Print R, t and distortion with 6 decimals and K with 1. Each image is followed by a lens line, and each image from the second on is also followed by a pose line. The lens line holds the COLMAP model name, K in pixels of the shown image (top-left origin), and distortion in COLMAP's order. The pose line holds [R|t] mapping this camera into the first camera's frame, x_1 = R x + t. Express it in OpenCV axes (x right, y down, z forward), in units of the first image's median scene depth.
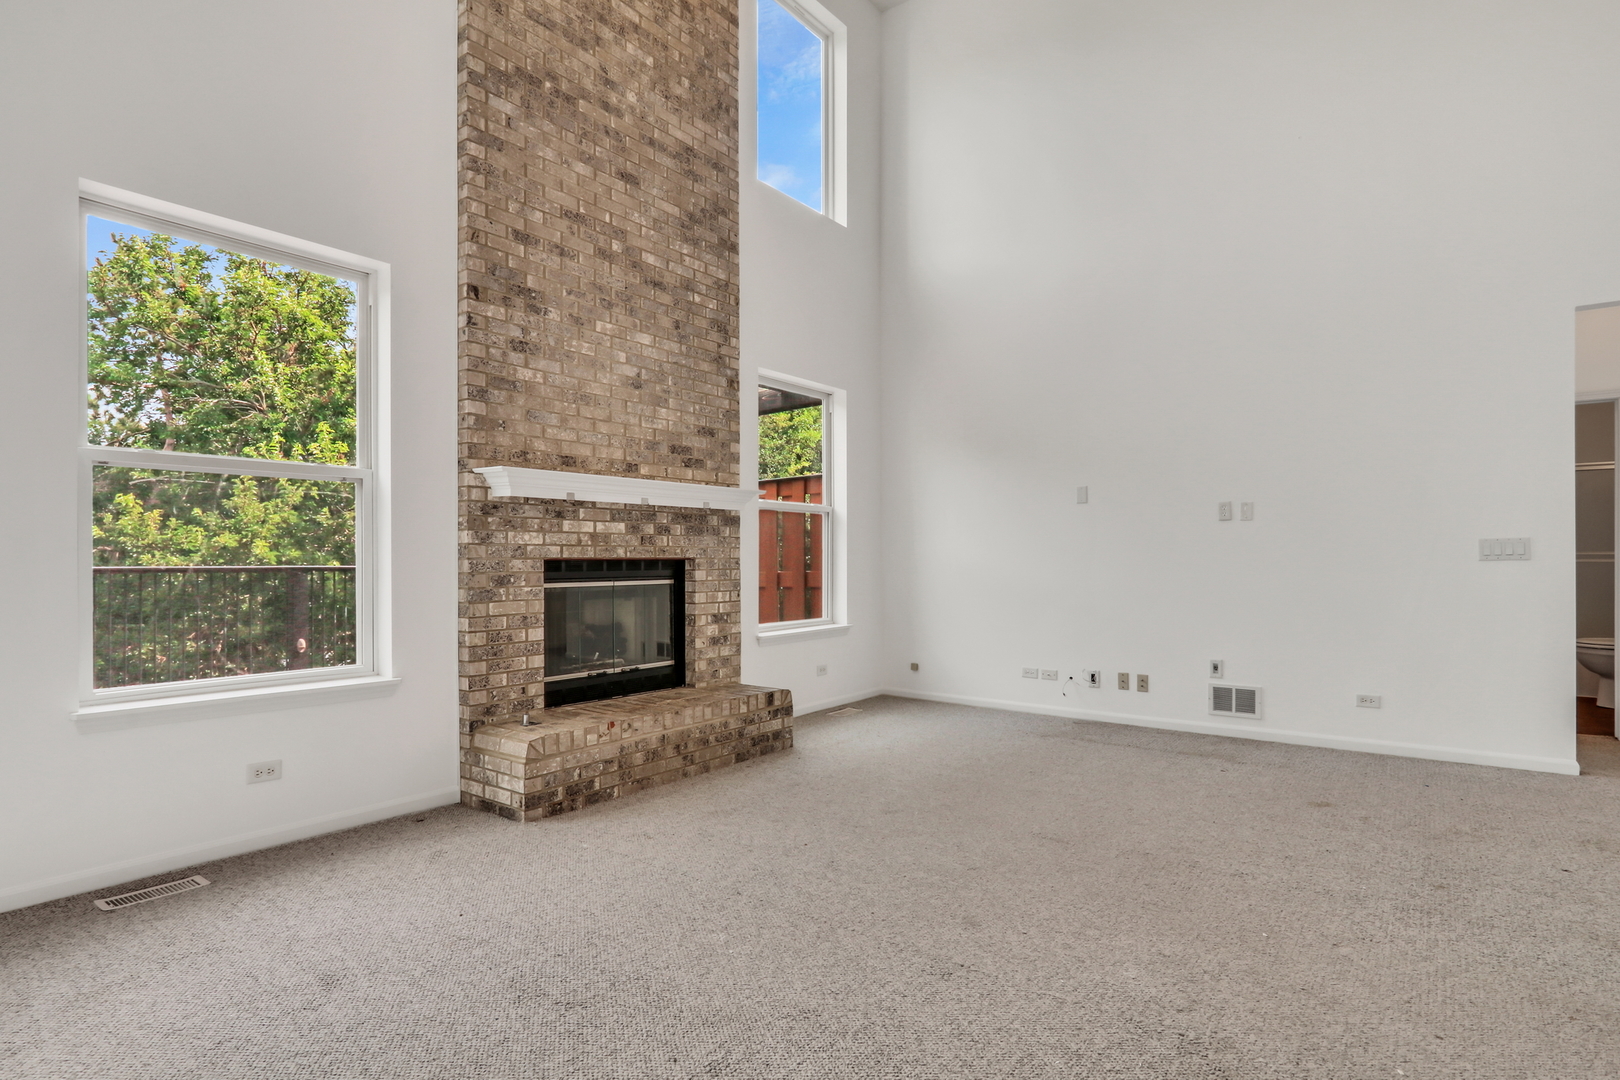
lens RADIAL K [[831.0, 0, 805.4], [0, 831.0, 555.6], [0, 0, 1]] dist [-0.013553, 0.007177]
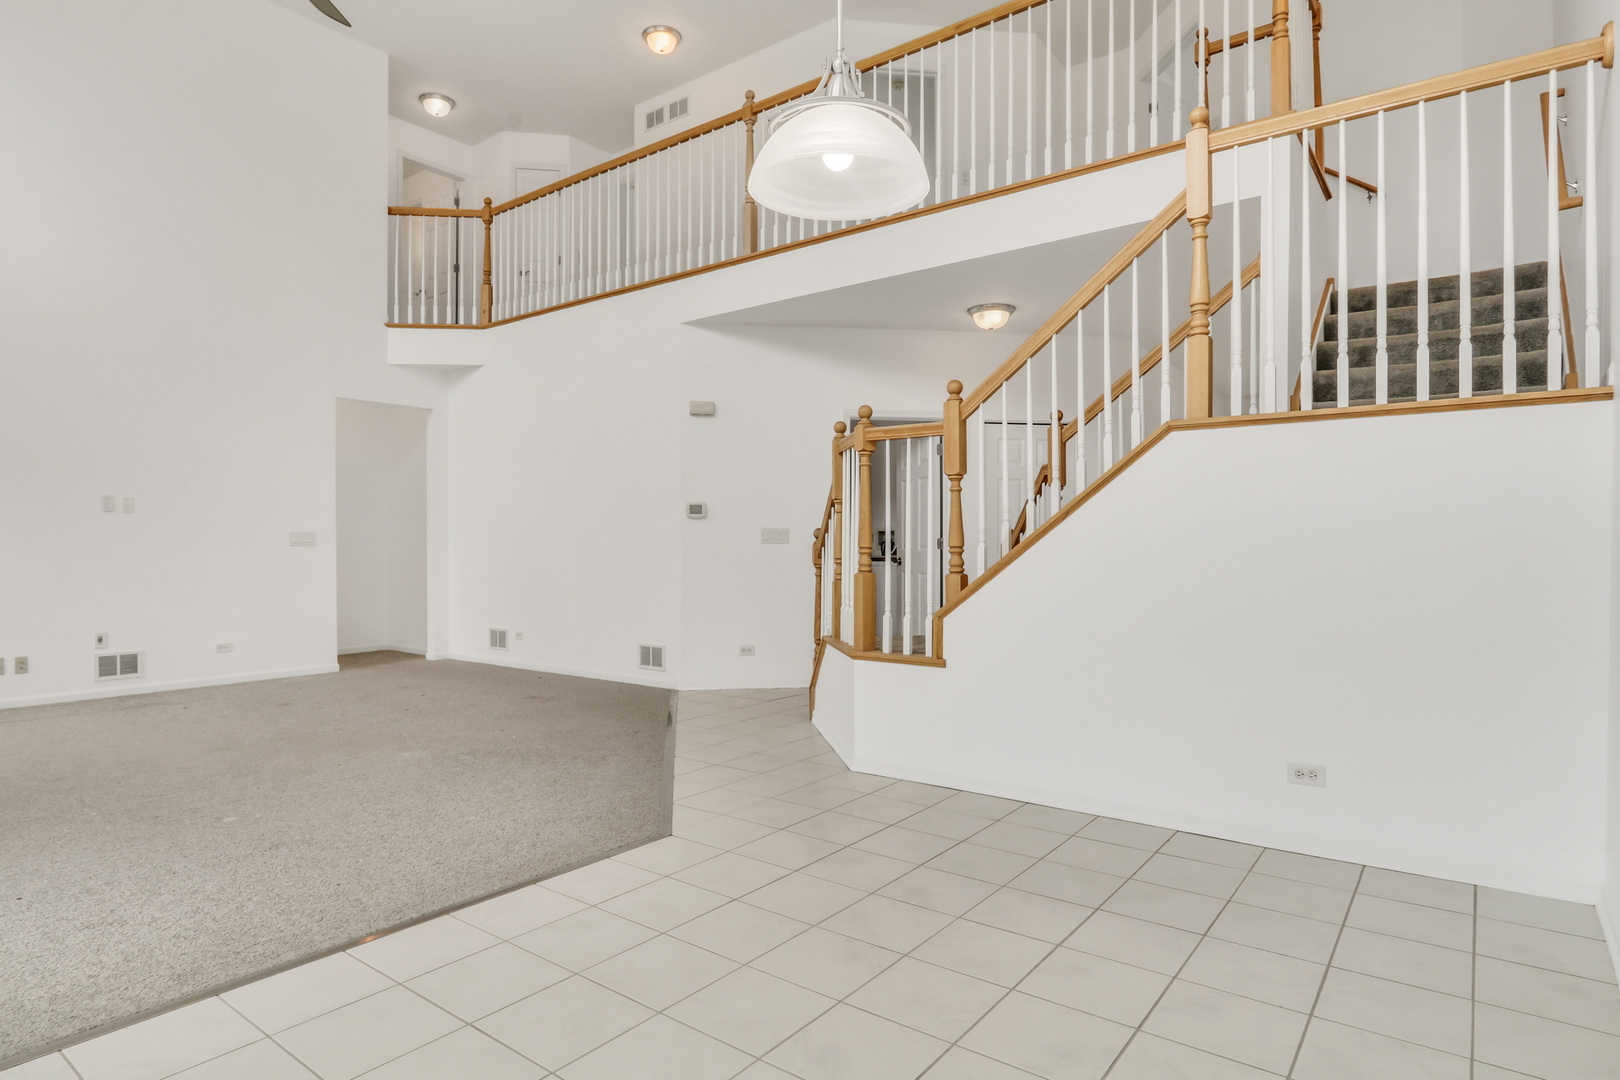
lens RADIAL K [[897.2, 0, 799.4], [0, 897.2, 552.9], [0, 0, 1]] dist [-0.017190, 0.009717]
pose [[0.007344, -0.008018, 0.999941, -0.830480], [-0.003275, 0.999962, 0.008042, 0.001907], [-0.999968, -0.003334, 0.007318, 0.025358]]
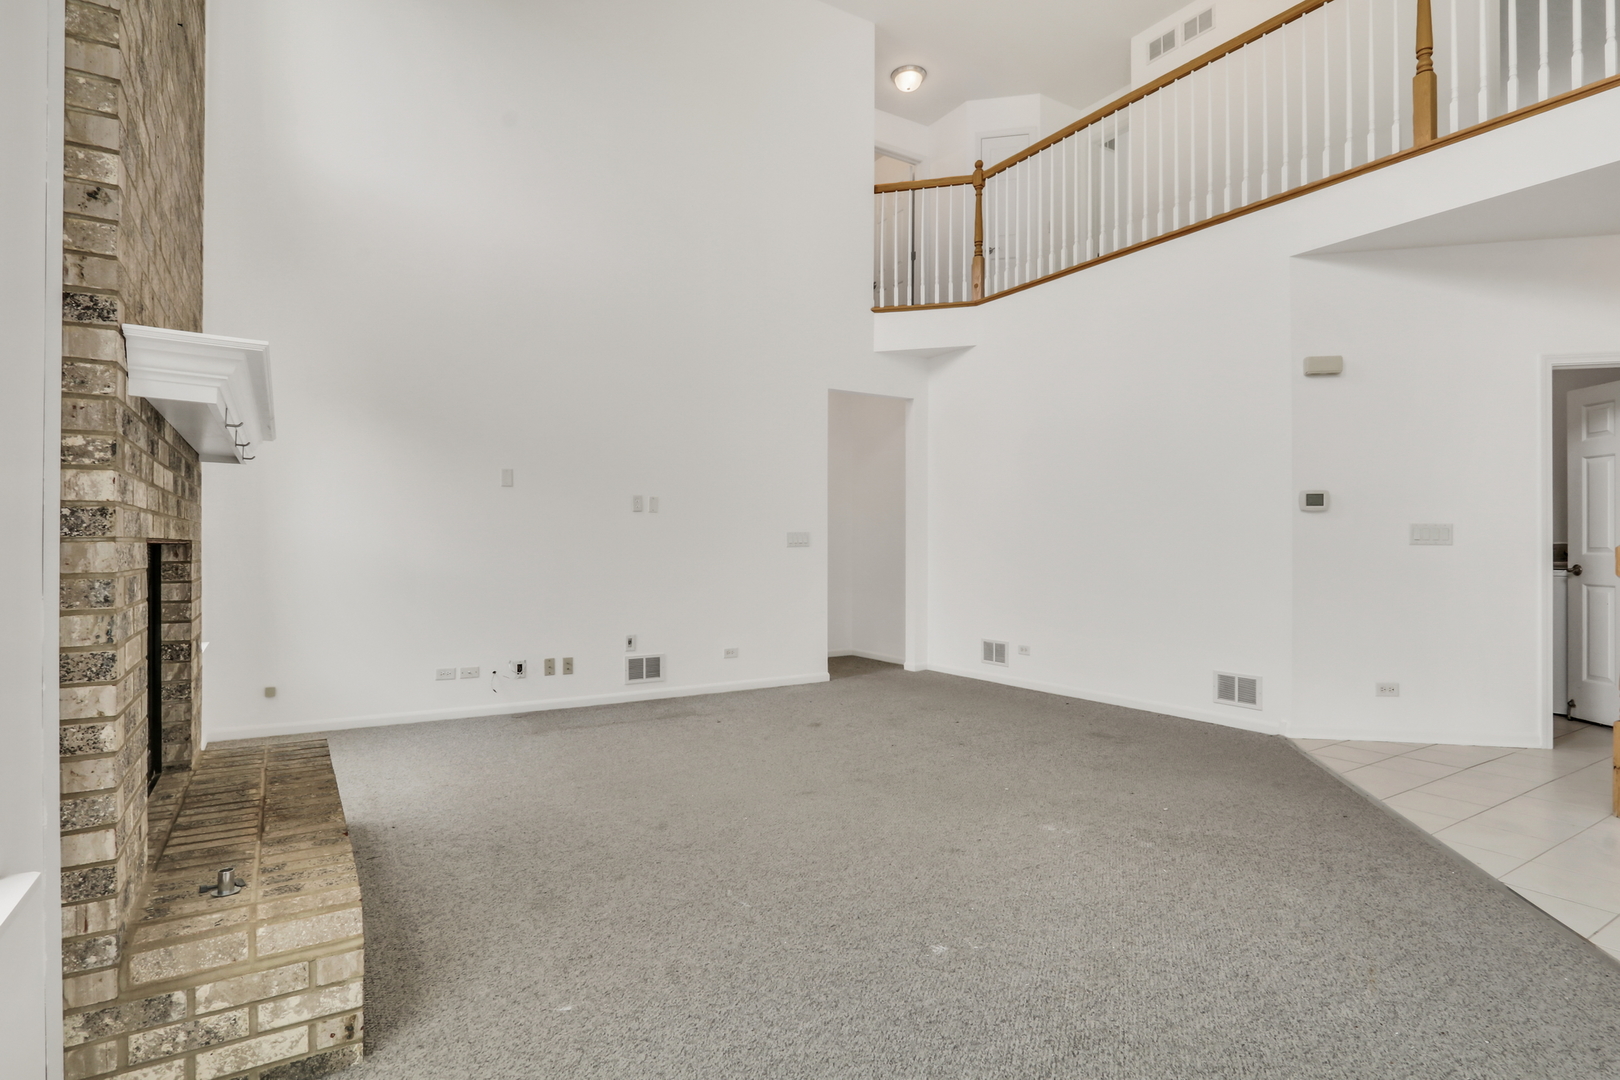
lens RADIAL K [[831.0, 0, 807.9], [0, 831.0, 545.8], [0, 0, 1]] dist [-0.013553, 0.007177]
pose [[0.348332, 0.002149, 0.937369, -0.544408], [-0.005403, 0.999985, -0.000285, 0.003917], [-0.937356, -0.004965, 0.348339, 0.432036]]
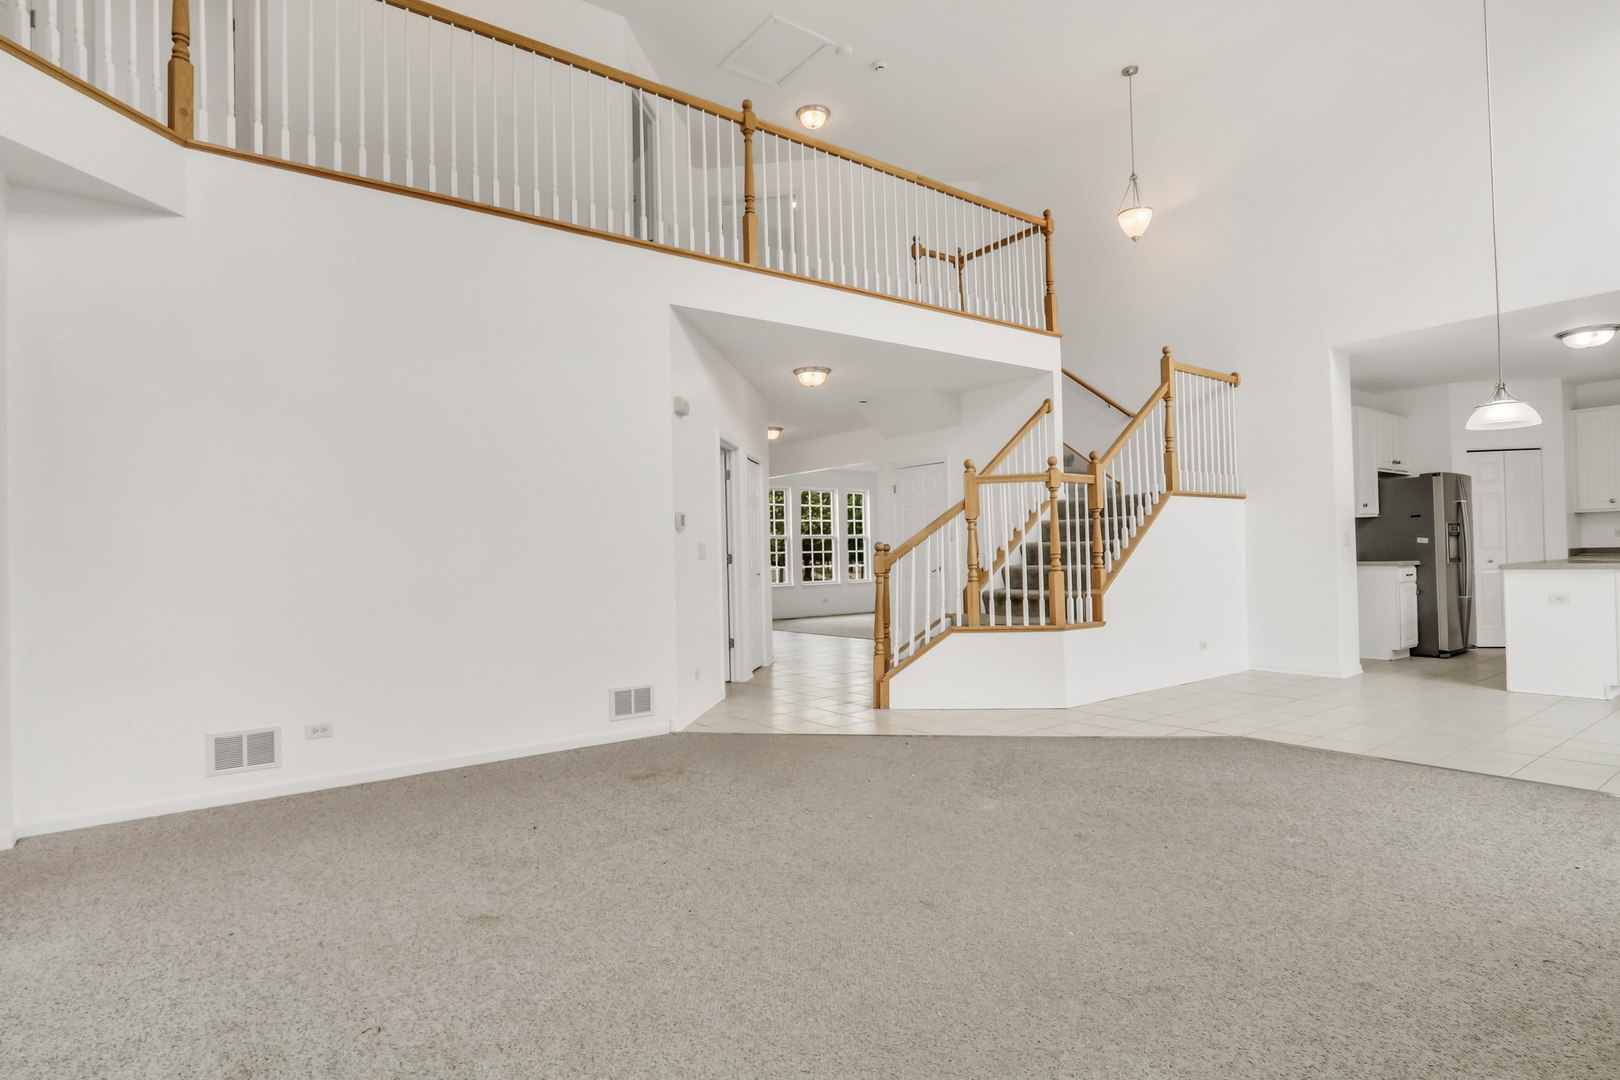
lens RADIAL K [[831.0, 0, 804.0], [0, 831.0, 551.4], [0, 0, 1]] dist [-0.013553, 0.007177]
pose [[-0.961980, 0.024611, 0.272008, 0.139256], [0.022360, 0.999685, -0.011372, 0.005595], [-0.272203, -0.004857, -0.962228, 1.289850]]
